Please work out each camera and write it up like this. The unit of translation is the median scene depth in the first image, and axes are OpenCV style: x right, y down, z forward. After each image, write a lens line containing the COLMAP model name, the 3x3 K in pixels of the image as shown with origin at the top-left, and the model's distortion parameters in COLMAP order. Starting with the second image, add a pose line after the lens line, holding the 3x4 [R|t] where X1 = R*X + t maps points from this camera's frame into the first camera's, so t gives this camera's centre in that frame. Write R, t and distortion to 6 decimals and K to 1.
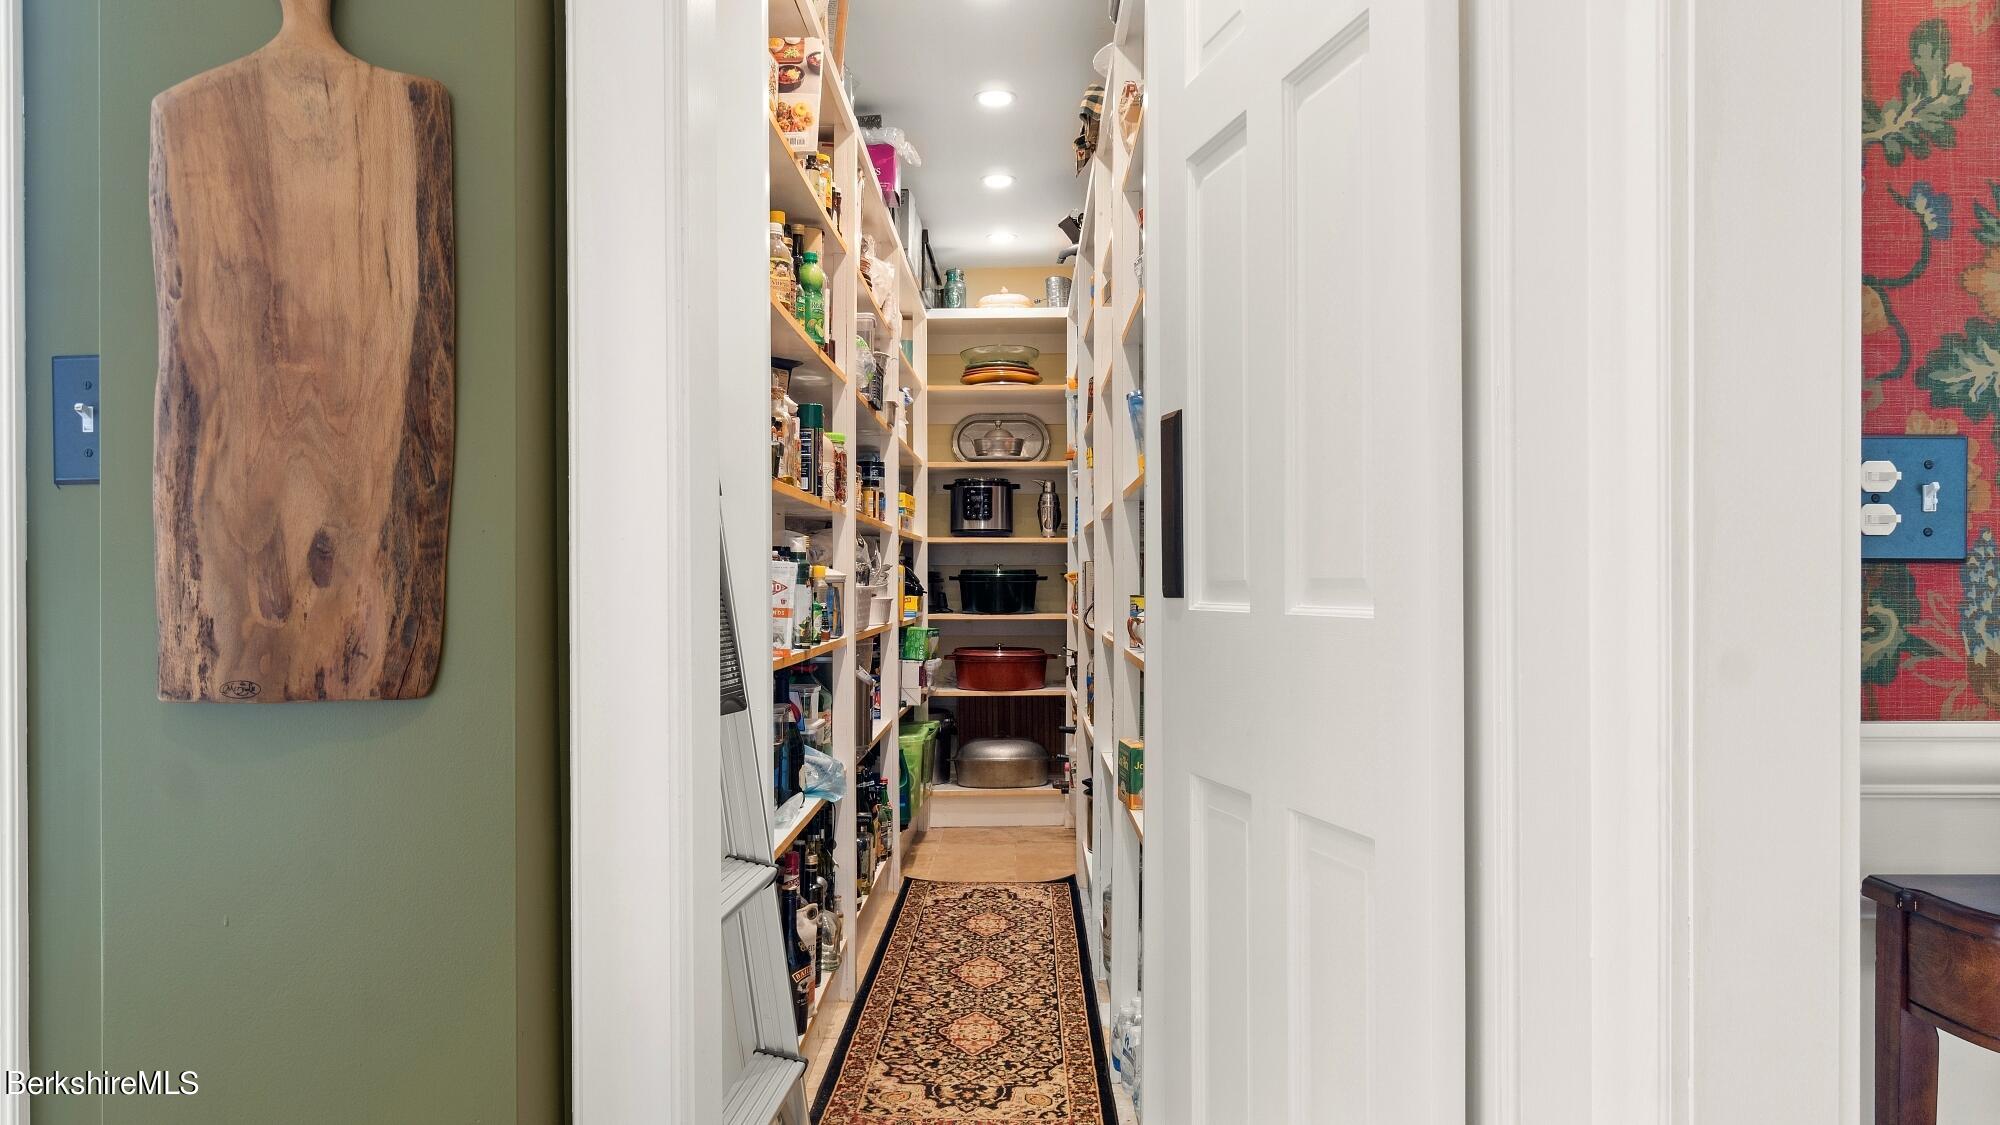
lens RADIAL K [[1203.7, 0, 993.5], [0, 1203.7, 578.0], [0, 0, 1]] dist [-0.006010, 0.003598]
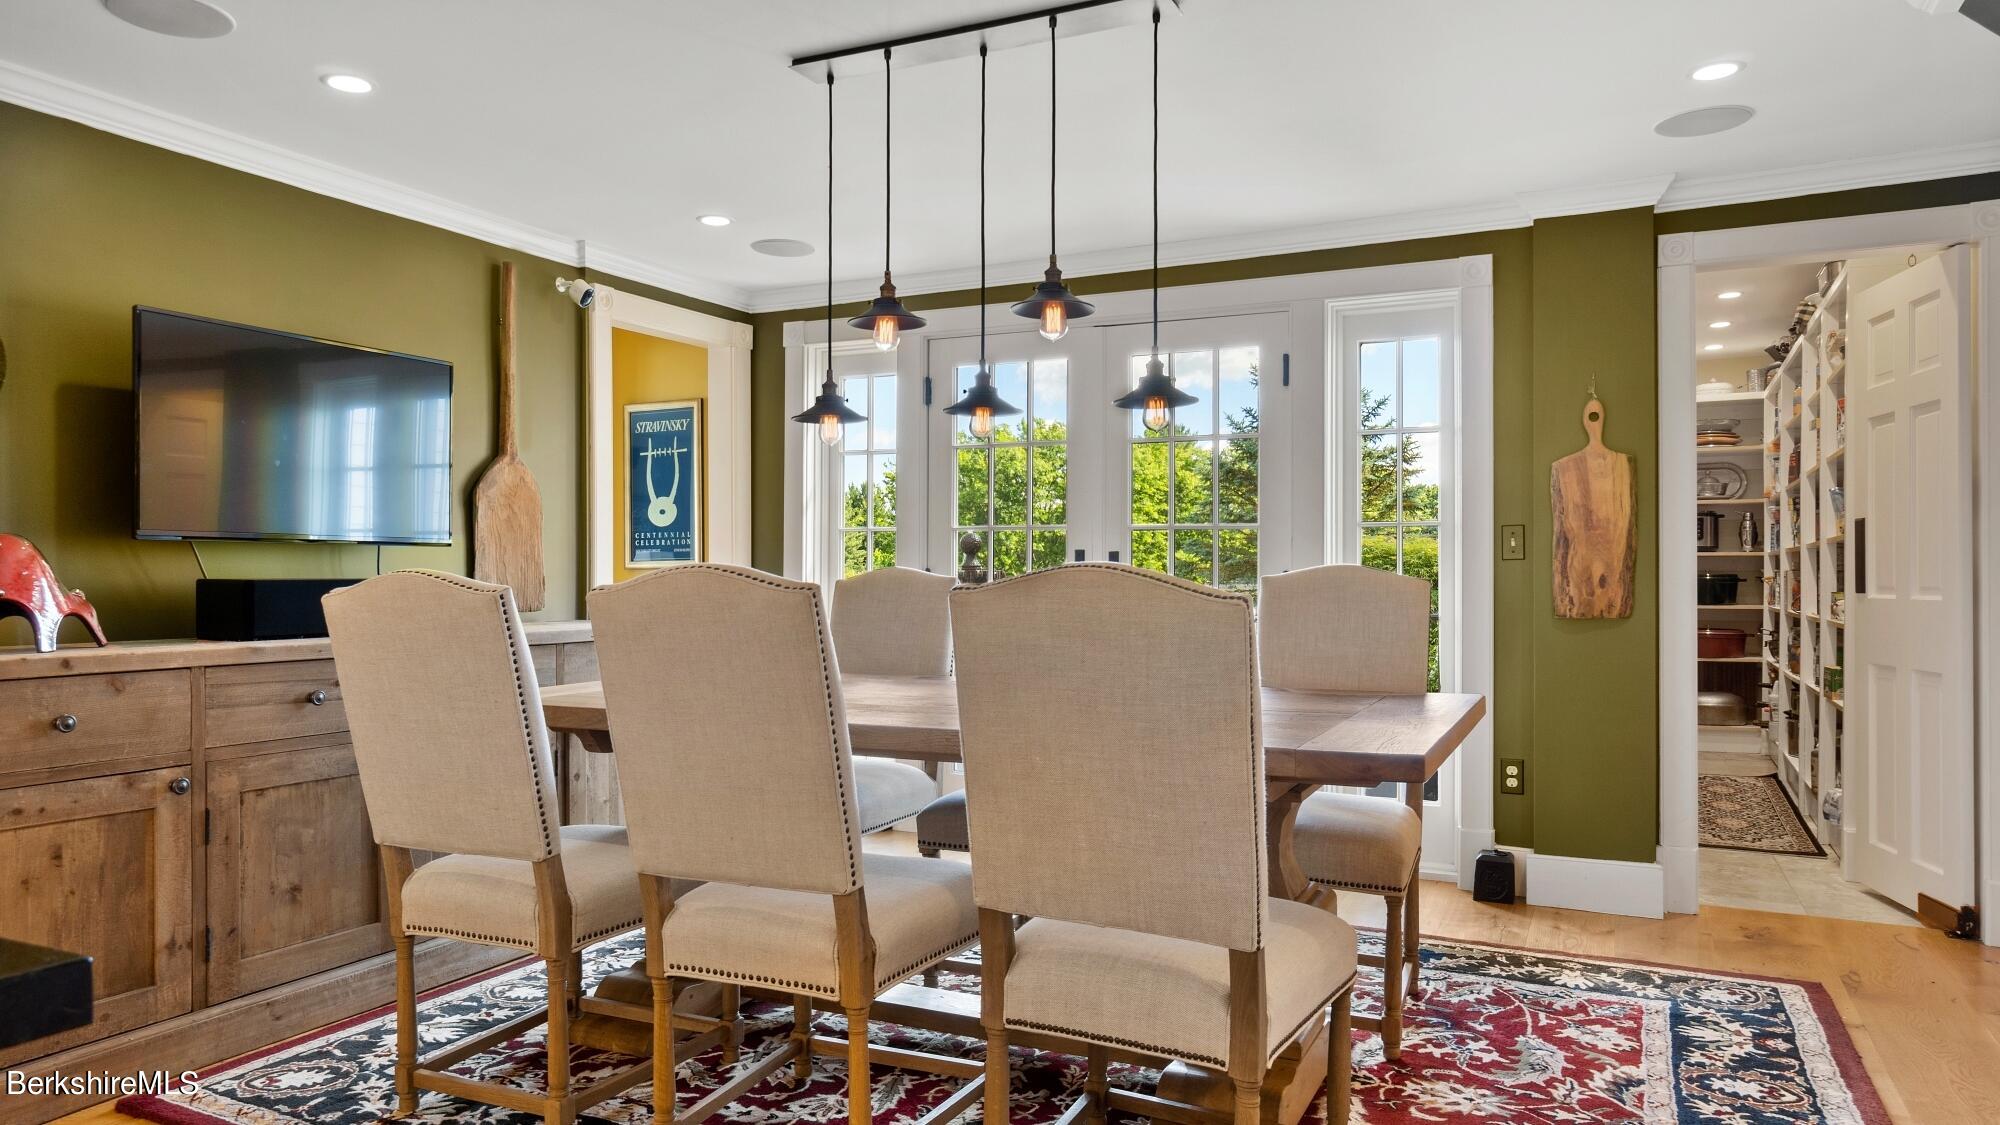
lens RADIAL K [[1285.7, 0, 1014.8], [0, 1285.7, 575.6], [0, 0, 1]] dist [0.007854, 0.000427]
pose [[0.913975, 0.001383, -0.405769, -0.365726], [-0.000095, 0.999995, 0.003194, -0.028700], [0.405771, -0.002881, 0.913970, -2.136805]]
